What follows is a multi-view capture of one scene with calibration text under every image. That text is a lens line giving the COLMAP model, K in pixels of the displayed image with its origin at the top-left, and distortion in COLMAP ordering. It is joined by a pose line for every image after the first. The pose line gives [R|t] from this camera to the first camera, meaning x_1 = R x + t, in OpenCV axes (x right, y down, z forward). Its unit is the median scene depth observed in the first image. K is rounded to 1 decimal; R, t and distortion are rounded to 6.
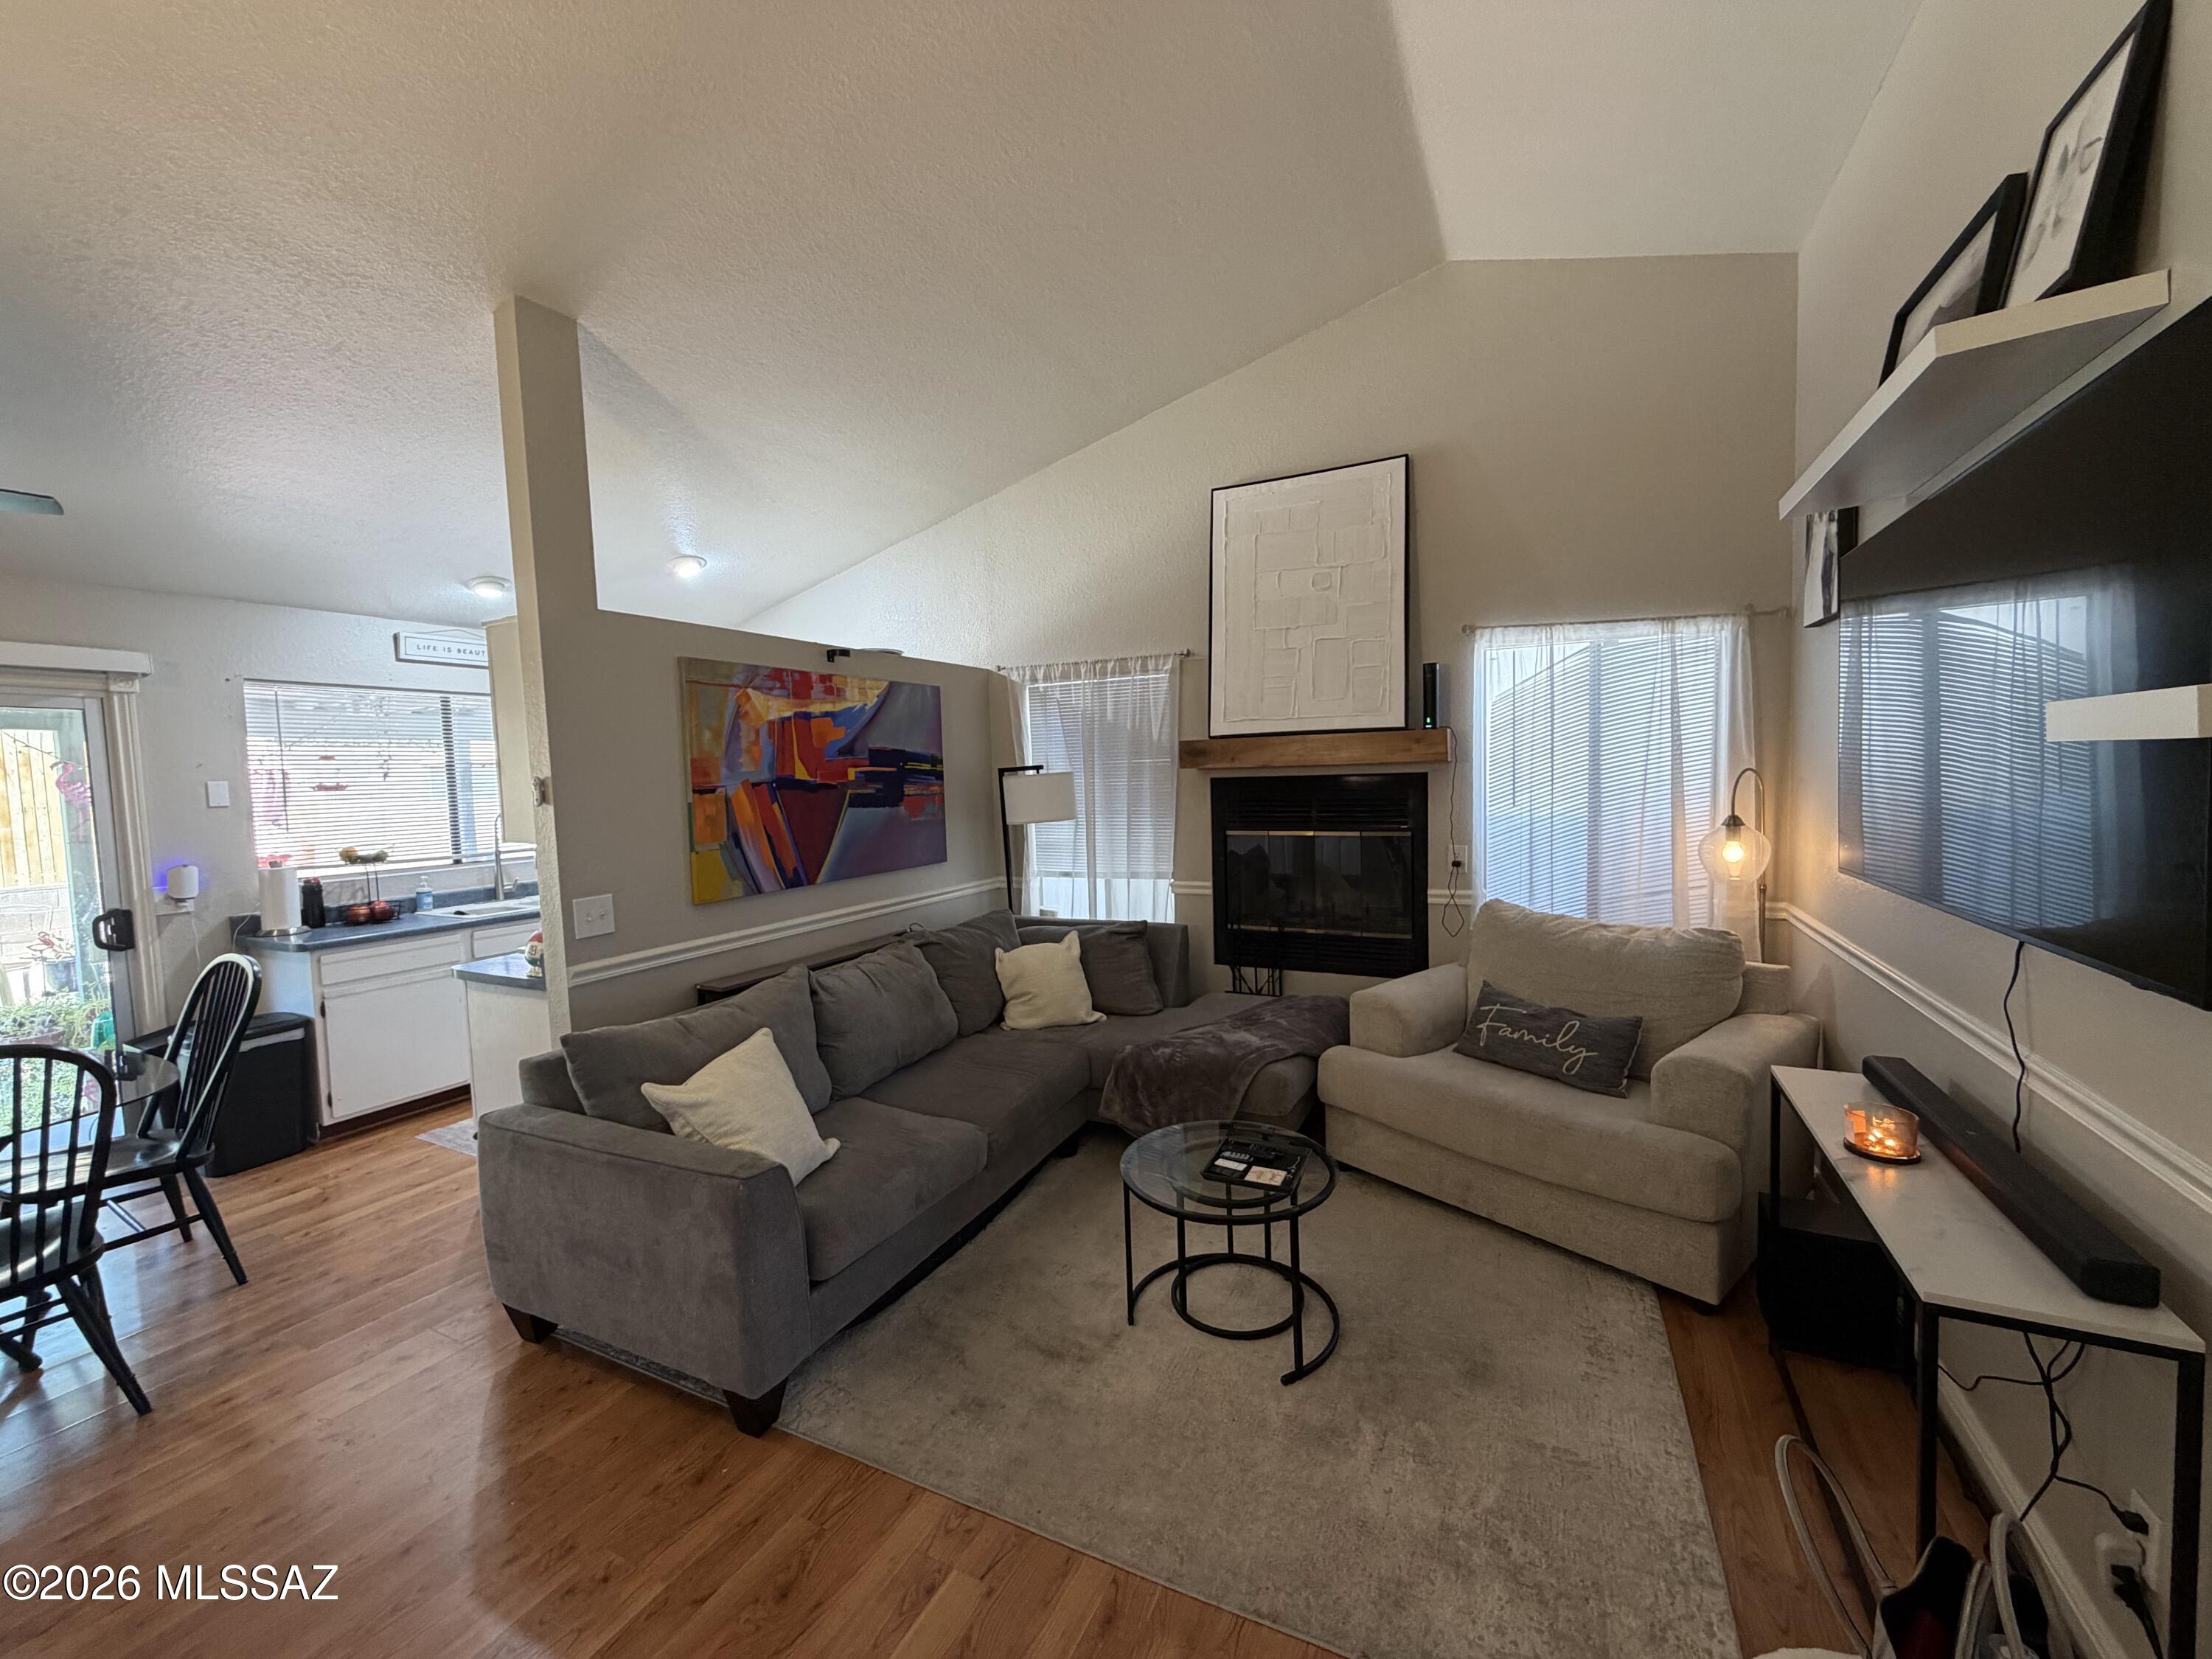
lens RADIAL K [[888.6, 0, 1106.8], [0, 888.6, 828.5], [0, 0, 1]] dist [-0.000750, 0.000027]
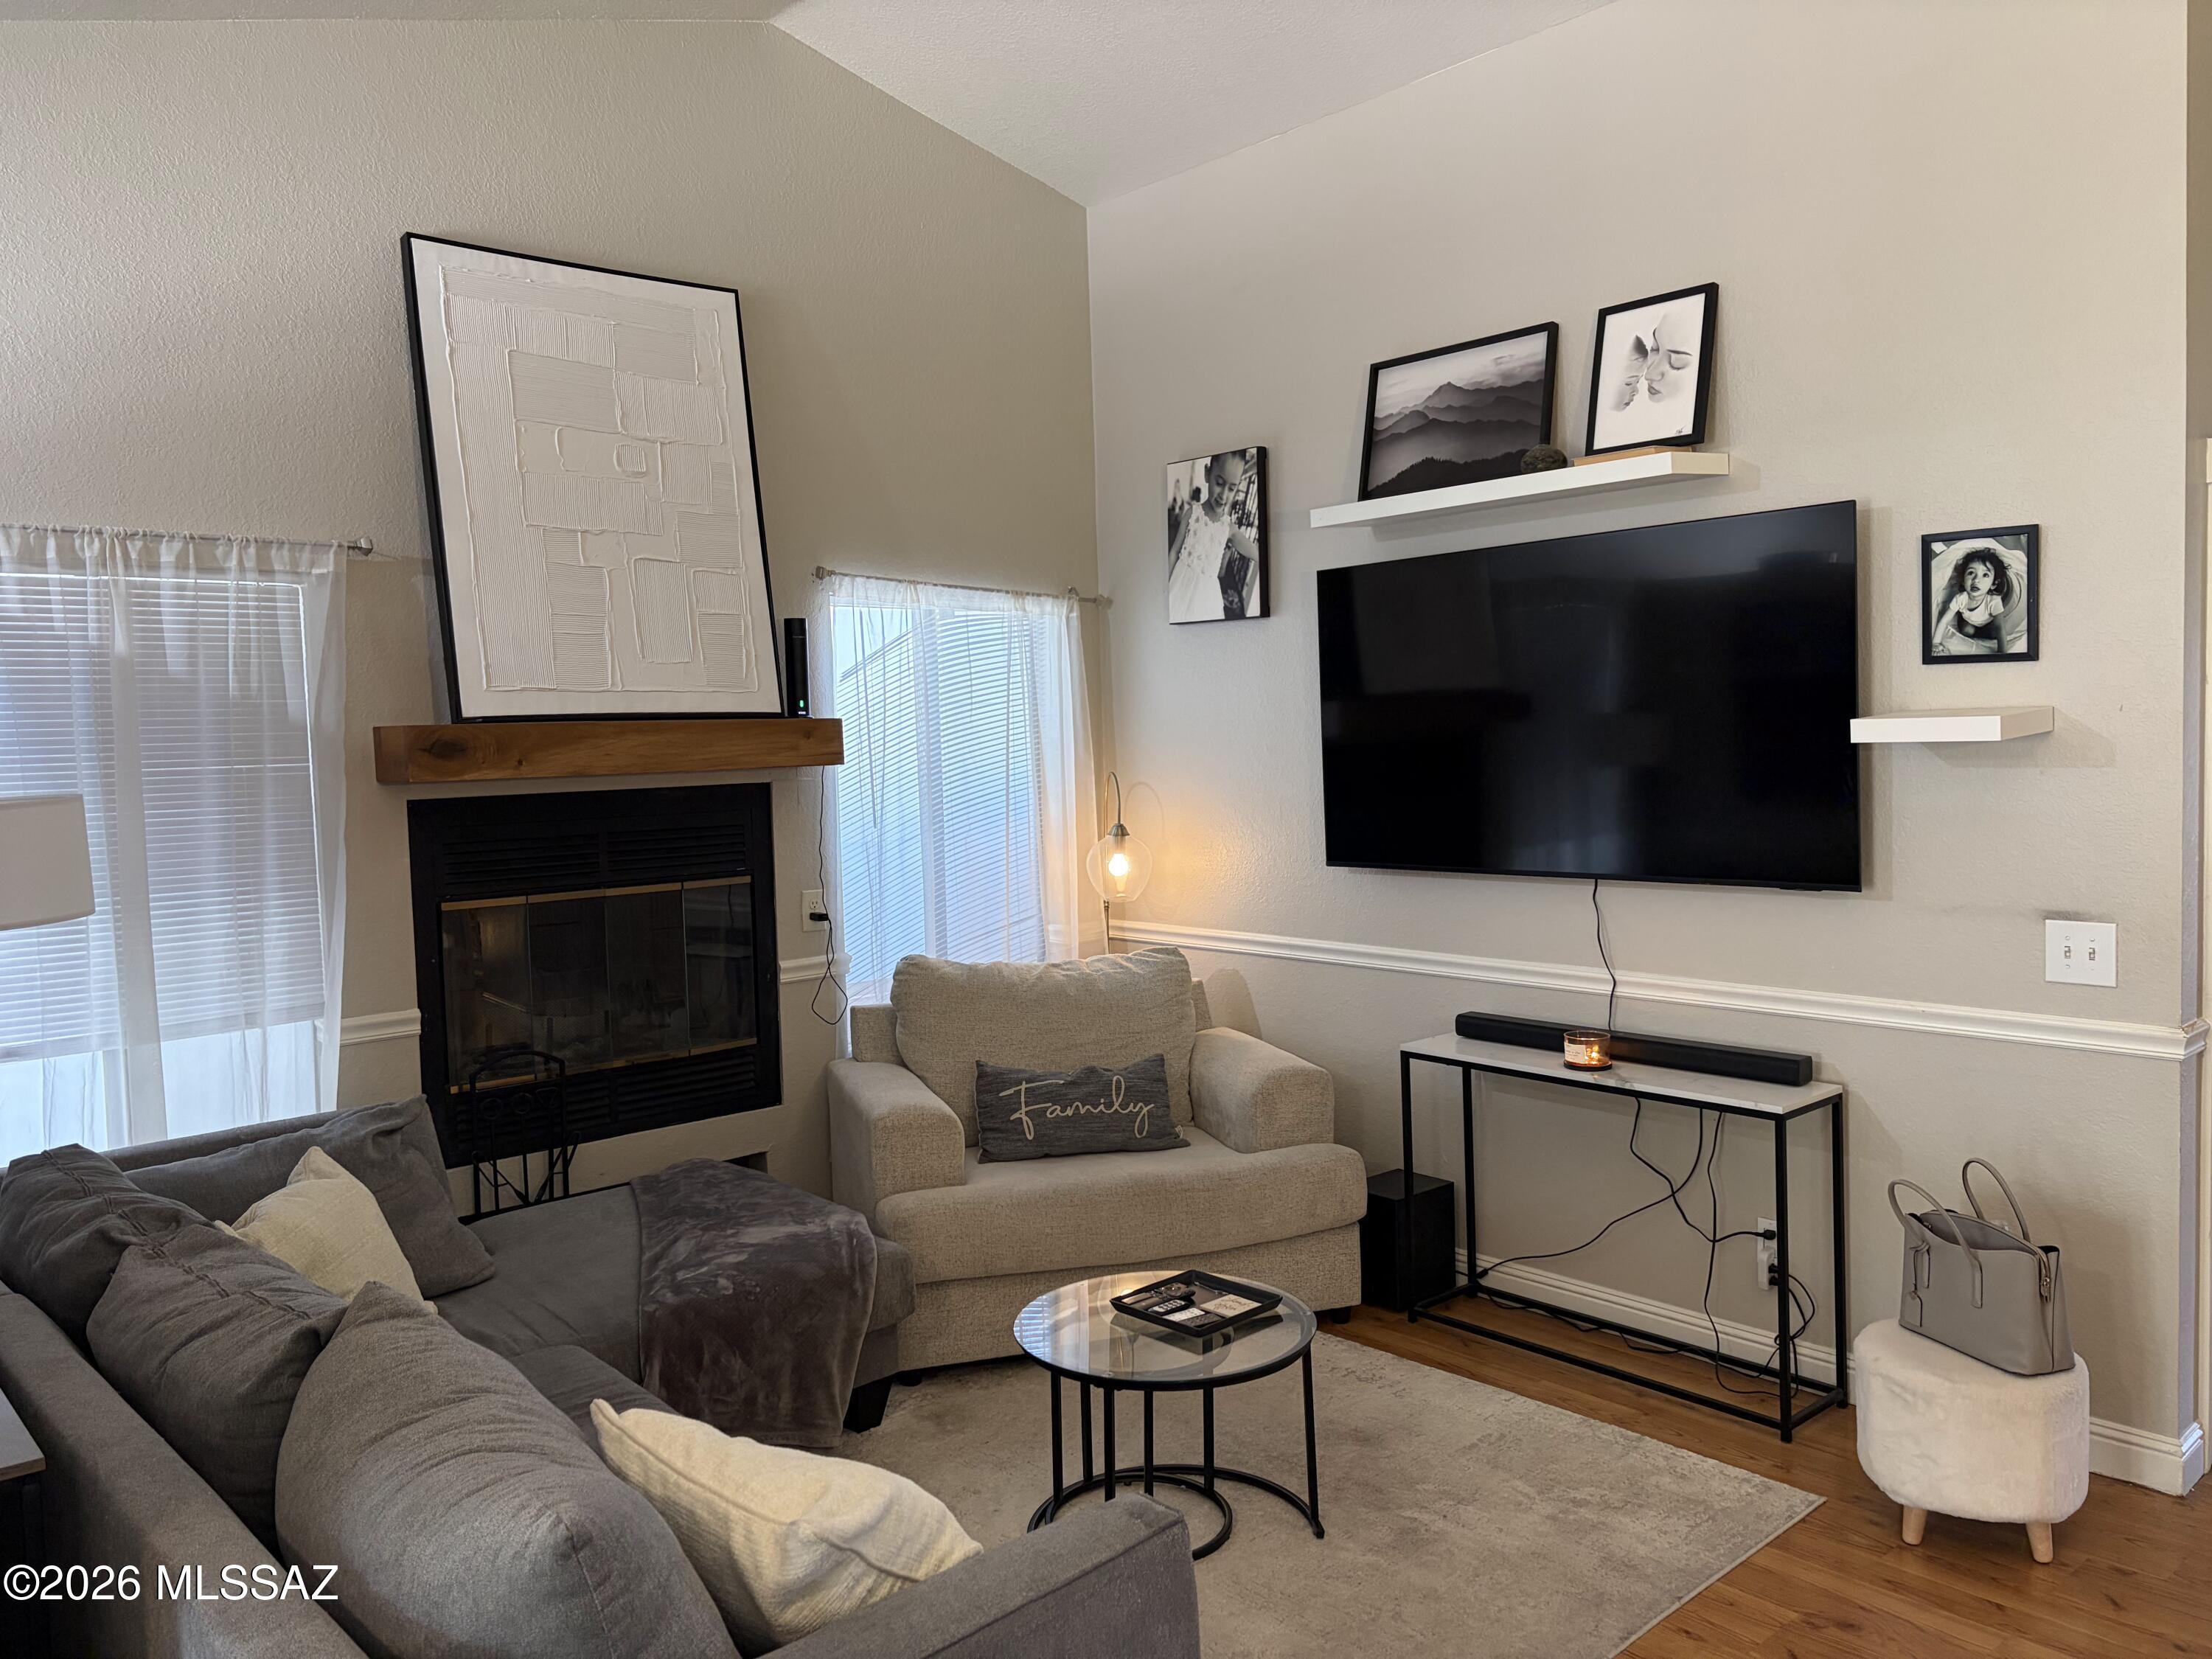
lens RADIAL K [[1672.5, 0, 1106.6], [0, 1672.5, 824.7], [0, 0, 1]] dist [0.049122, -0.073173]
pose [[0.358060, -0.034644, 0.933056, -0.667900], [0.077978, 0.996930, 0.007092, -0.020558], [-0.930437, 0.070218, 0.359662, 0.313817]]
